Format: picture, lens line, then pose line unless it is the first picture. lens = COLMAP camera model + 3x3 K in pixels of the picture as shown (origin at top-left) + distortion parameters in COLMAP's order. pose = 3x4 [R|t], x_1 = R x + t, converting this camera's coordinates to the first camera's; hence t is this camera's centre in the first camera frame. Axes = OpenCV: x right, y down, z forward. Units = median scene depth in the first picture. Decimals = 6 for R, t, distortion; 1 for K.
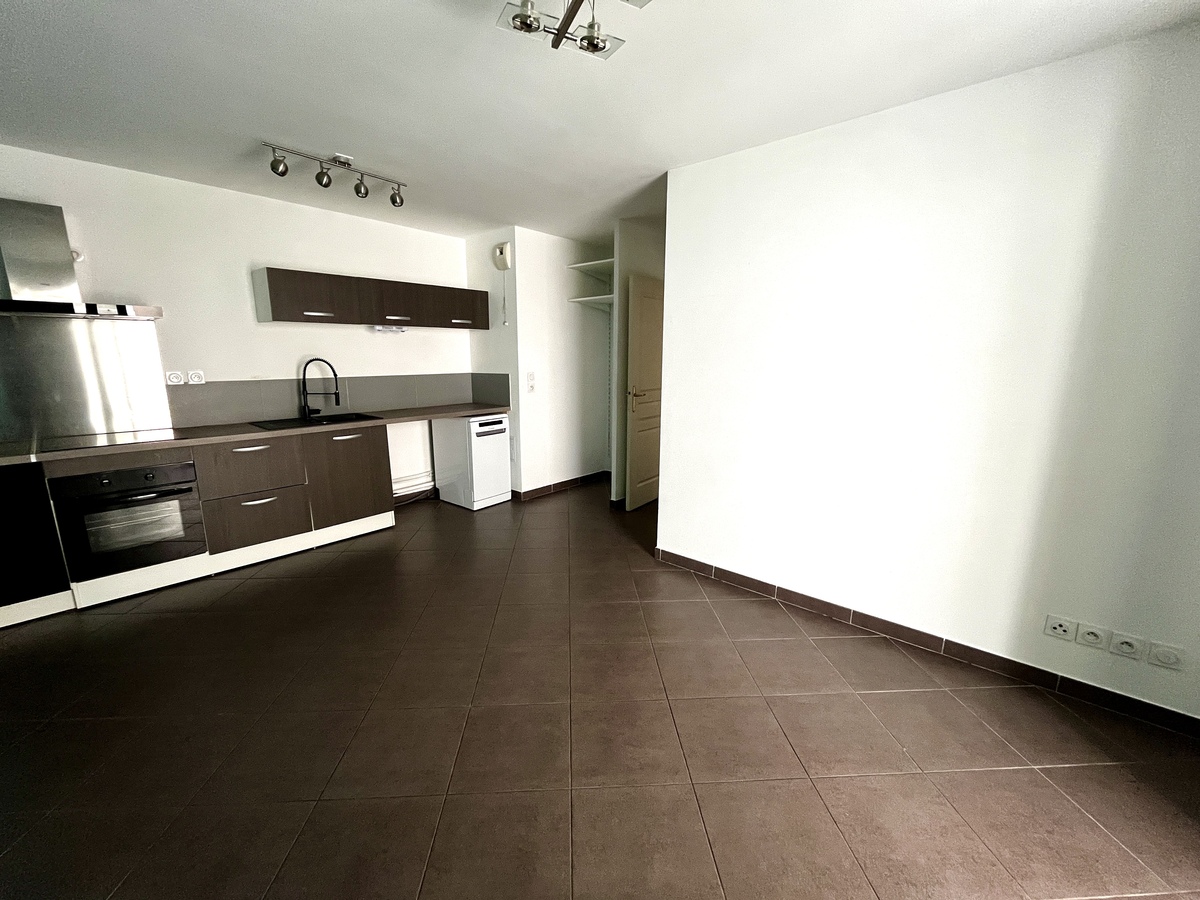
lens RADIAL K [[483.0, 0, 600.0], [0, 483.0, 450.0], [0, 0, 1]] dist [-0.003088, 0.000247]
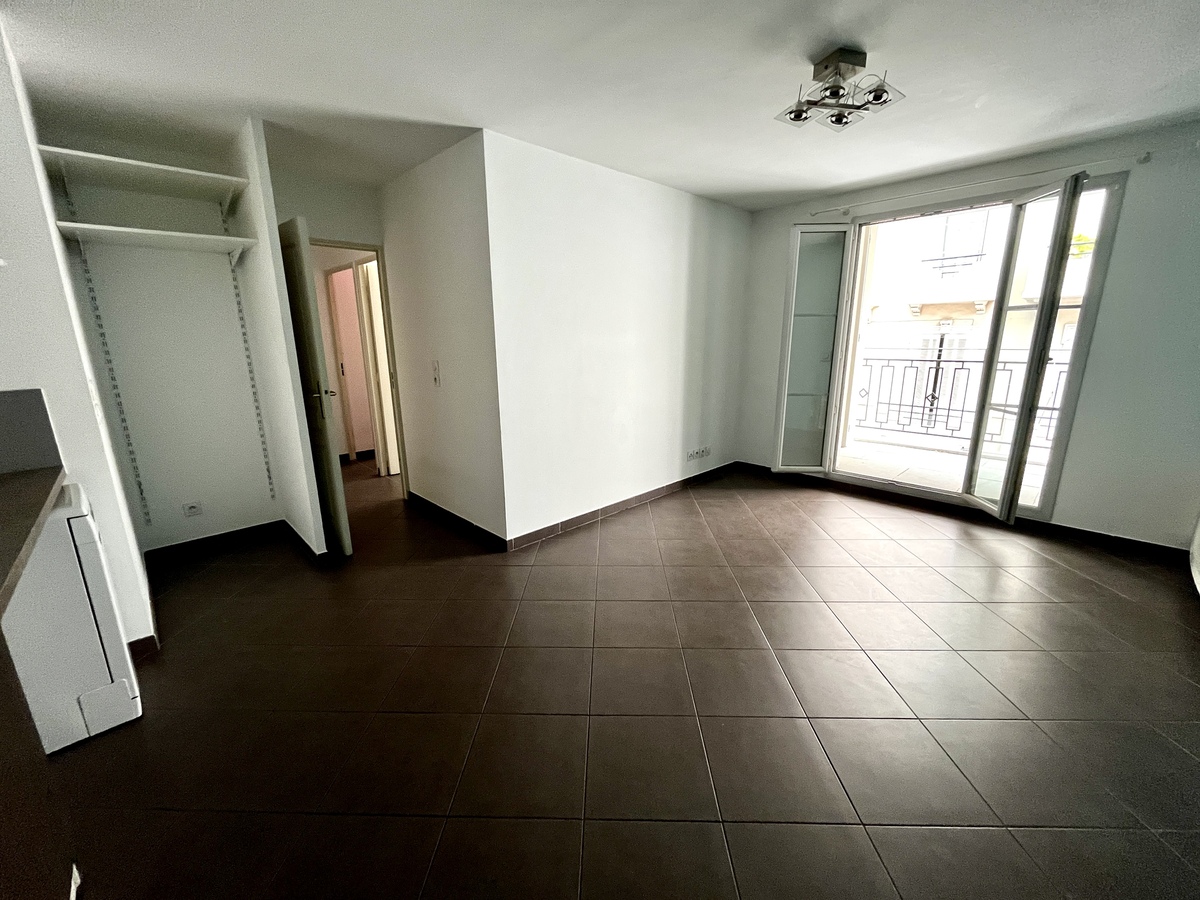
lens RADIAL K [[483.0, 0, 600.0], [0, 483.0, 450.0], [0, 0, 1]] dist [-0.003088, 0.000247]
pose [[0.095436, -0.235101, 0.967274, -0.660482], [0.204580, 0.955599, 0.212079, -0.115282], [-0.974186, 0.177645, 0.139296, 0.582786]]
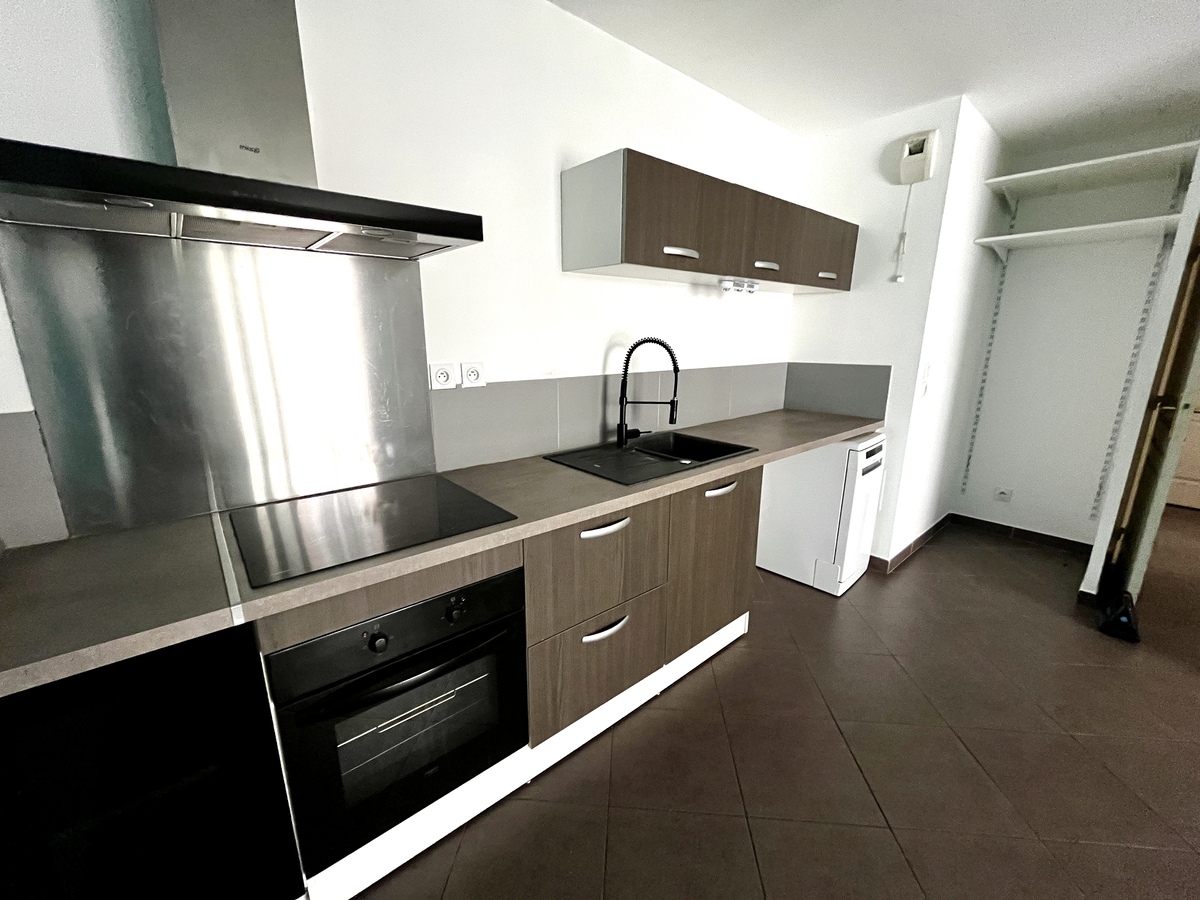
lens RADIAL K [[483.0, 0, 600.0], [0, 483.0, 450.0], [0, 0, 1]] dist [-0.003088, 0.000247]
pose [[0.988875, 0.035884, -0.144357, -0.561173], [-0.030103, 0.998663, 0.042032, -0.085475], [0.145672, -0.037219, 0.988633, 0.446861]]
